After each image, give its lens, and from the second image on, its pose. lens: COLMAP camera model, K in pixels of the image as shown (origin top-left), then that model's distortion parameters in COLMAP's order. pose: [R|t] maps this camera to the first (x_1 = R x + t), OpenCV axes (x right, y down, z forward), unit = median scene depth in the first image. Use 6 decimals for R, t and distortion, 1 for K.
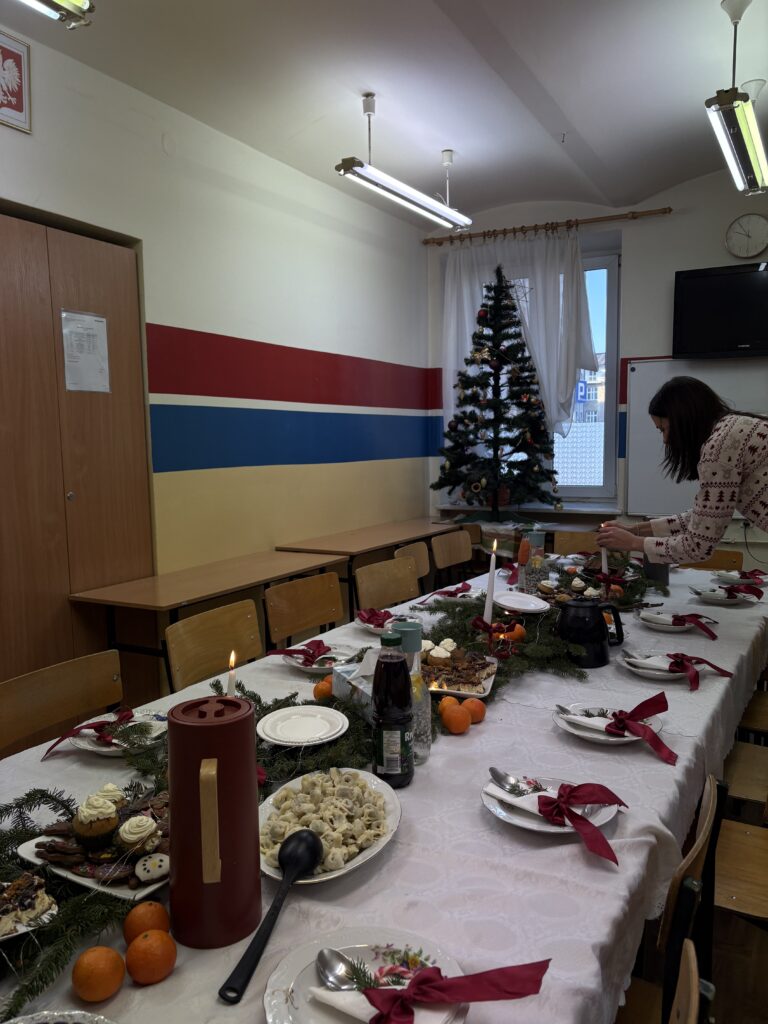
lens RADIAL K [[756.0, 0, 384.0], [0, 756.0, 512.0], [0, 0, 1]] dist [0.072717, -0.000713]
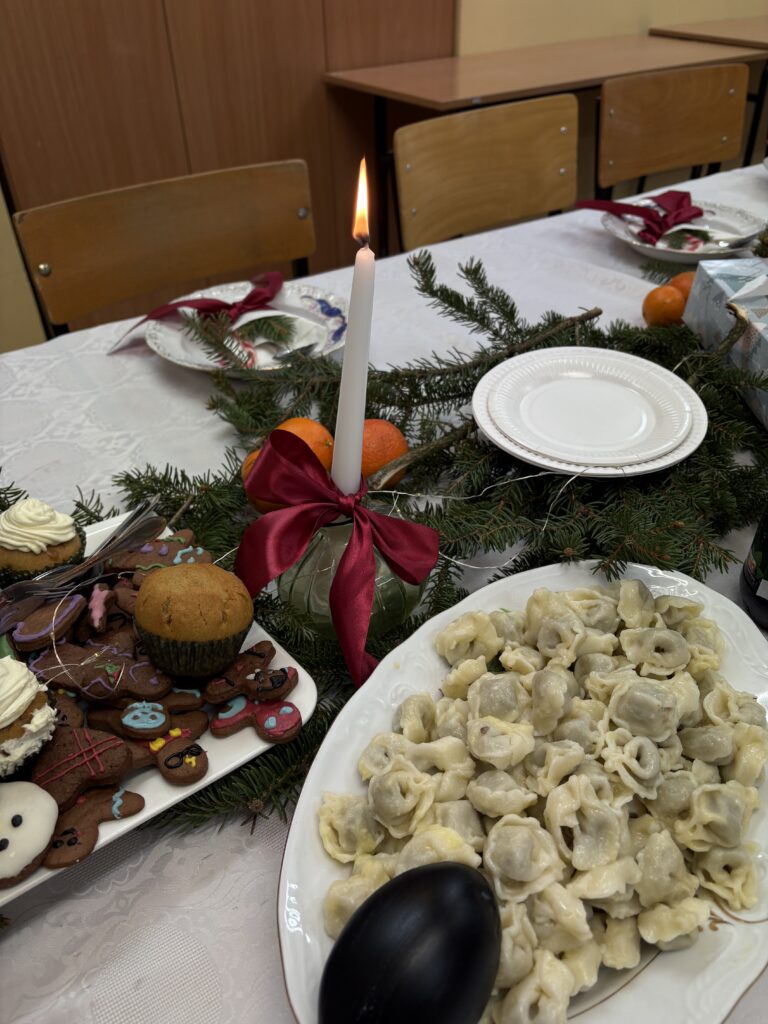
lens RADIAL K [[796.9, 0, 384.0], [0, 796.9, 512.0], [0, 0, 1]] dist [0.007292, 0.002693]
pose [[0.905088, 0.263084, -0.334071, -0.013009], [-0.044771, 0.840224, 0.540388, 0.028158], [0.422861, -0.474142, 0.772255, 0.162868]]
